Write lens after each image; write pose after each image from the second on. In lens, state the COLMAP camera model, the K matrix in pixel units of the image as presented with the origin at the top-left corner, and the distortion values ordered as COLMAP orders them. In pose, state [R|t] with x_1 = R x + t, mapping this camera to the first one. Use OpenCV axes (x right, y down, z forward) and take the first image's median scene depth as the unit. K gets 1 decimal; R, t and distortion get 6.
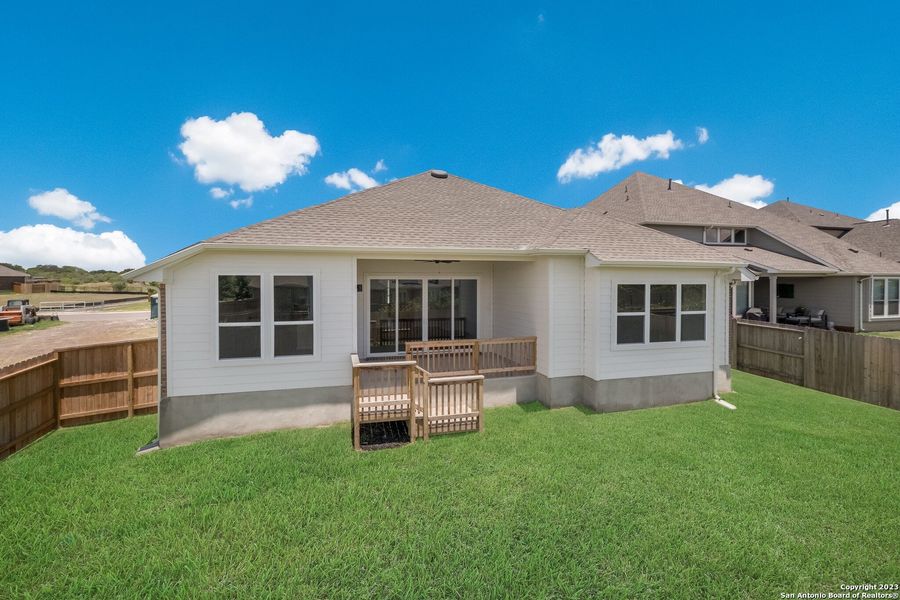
lens RADIAL K [[385.4, 0, 449.7], [0, 385.4, 294.9], [0, 0, 1]] dist [-0.001579, -0.000171]
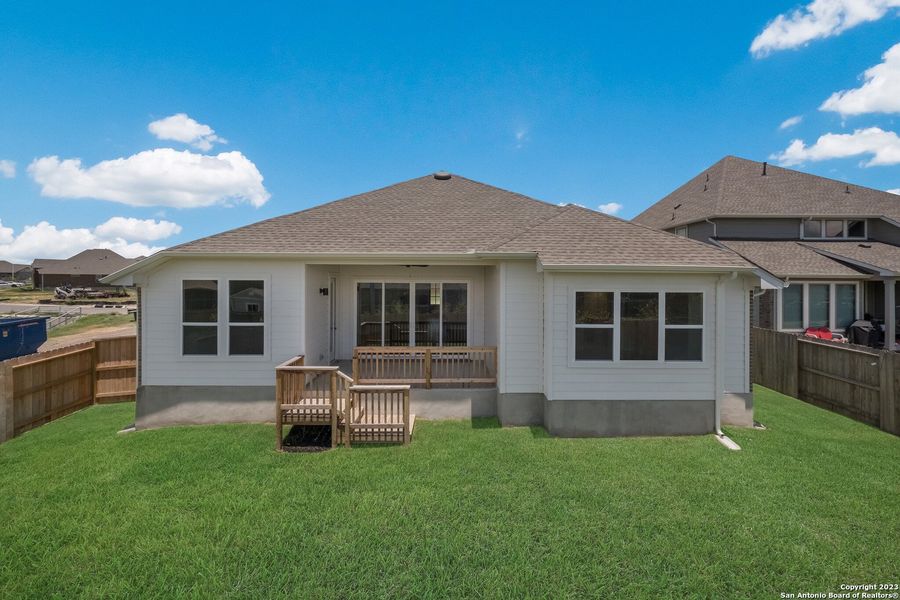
lens RADIAL K [[386.6, 0, 452.5], [0, 386.6, 289.4], [0, 0, 1]] dist [0.000430, -0.000139]
pose [[0.971187, 0.011262, -0.238051, 0.364070], [-0.014349, 0.999834, -0.011239, -0.018481], [0.237885, 0.014331, 0.971188, 0.077617]]
